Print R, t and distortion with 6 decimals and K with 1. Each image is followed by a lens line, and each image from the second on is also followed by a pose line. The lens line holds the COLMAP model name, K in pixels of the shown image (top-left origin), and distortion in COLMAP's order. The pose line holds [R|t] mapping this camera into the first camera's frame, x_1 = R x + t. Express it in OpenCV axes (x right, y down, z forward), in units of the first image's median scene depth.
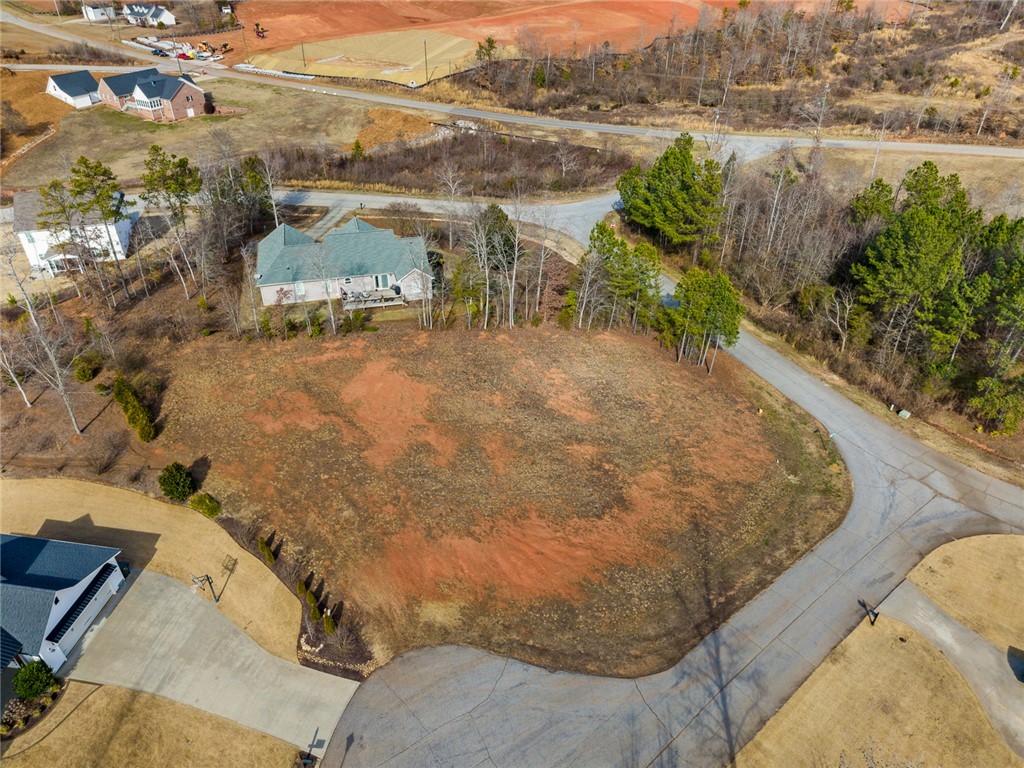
lens RADIAL K [[686.9, 0, 512.0], [0, 686.9, 384.0], [0, 0, 1]] dist [0.006066, -0.004485]
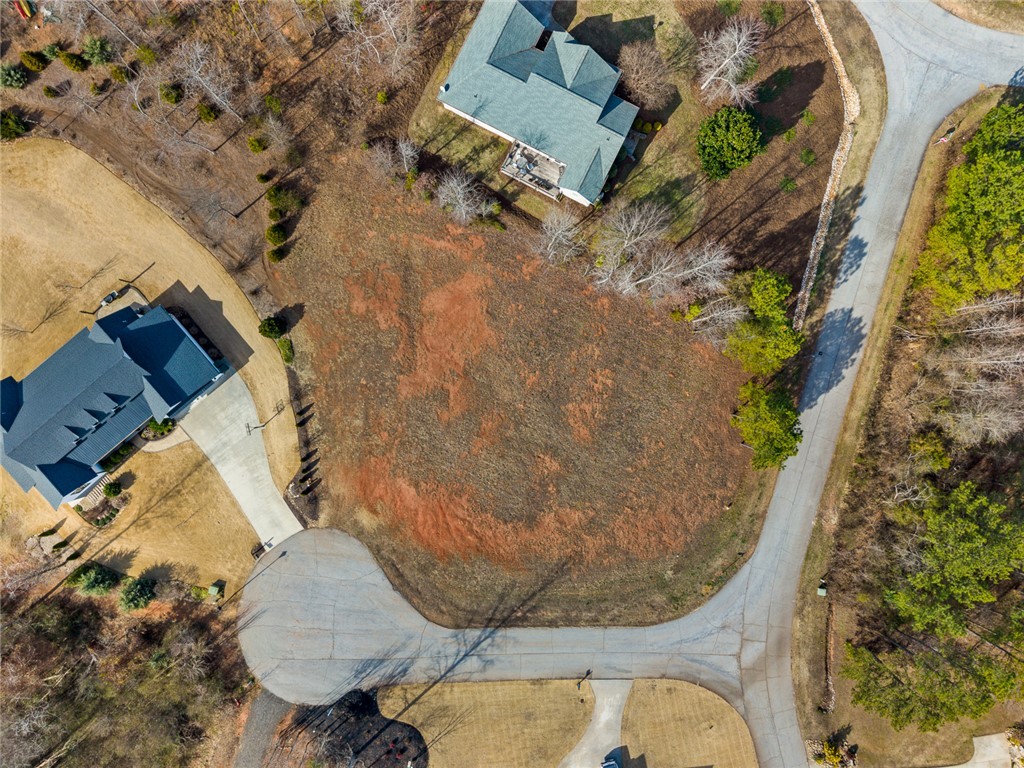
lens RADIAL K [[714.1, 0, 512.0], [0, 714.1, 384.0], [0, 0, 1]] dist [0.015215, -0.001532]
pose [[0.750811, 0.660352, 0.014799, -0.081041], [-0.399741, 0.436435, 0.806059, -1.272480], [0.525824, -0.611114, 0.591650, 0.367730]]
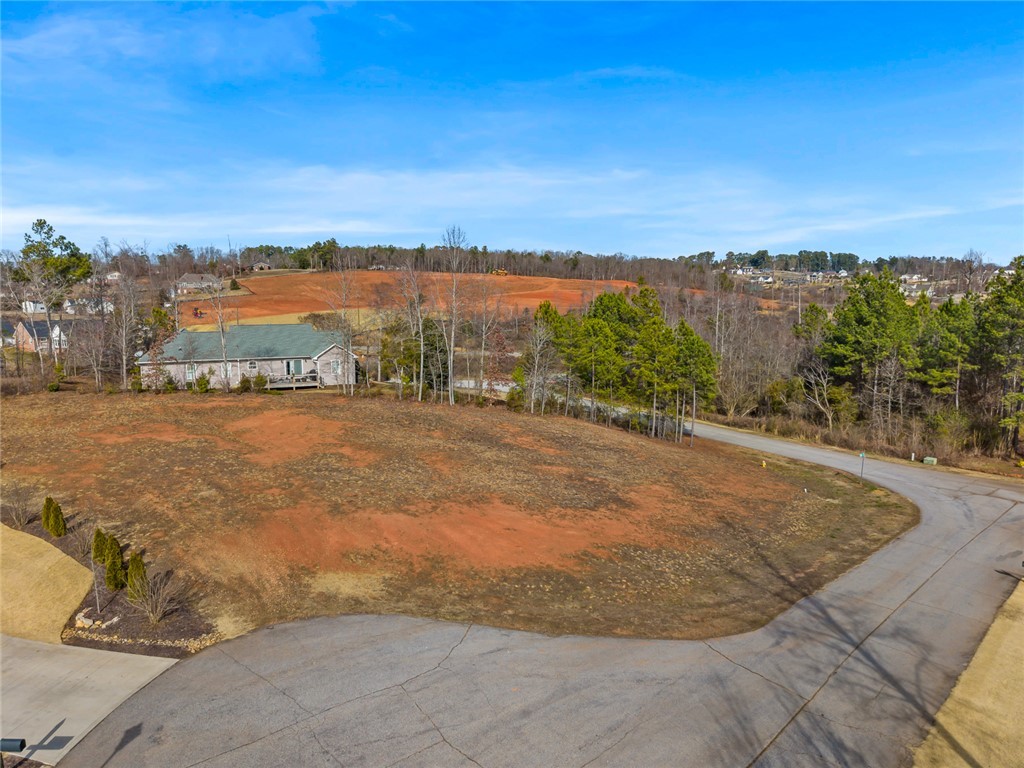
lens RADIAL K [[686.9, 0, 512.0], [0, 686.9, 384.0], [0, 0, 1]] dist [0.006066, -0.004485]
pose [[0.993735, -0.034687, 0.106245, -0.023278], [0.079067, 0.890056, -0.448941, 0.442422], [-0.078992, 0.454529, 0.887222, 0.393771]]
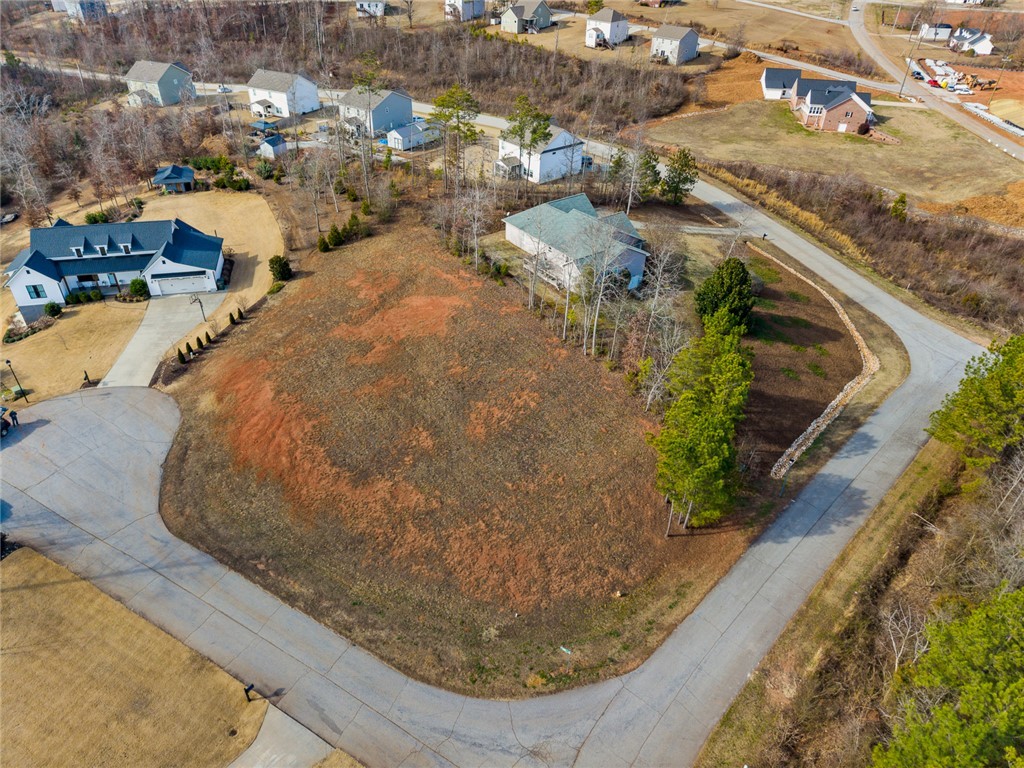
lens RADIAL K [[686.9, 0, 512.0], [0, 686.9, 384.0], [0, 0, 1]] dist [0.006066, -0.004485]
pose [[0.369970, 0.533018, -0.760930, 1.134591], [-0.553058, 0.784467, 0.280604, -0.418103], [0.746491, 0.317023, 0.585019, 0.618740]]
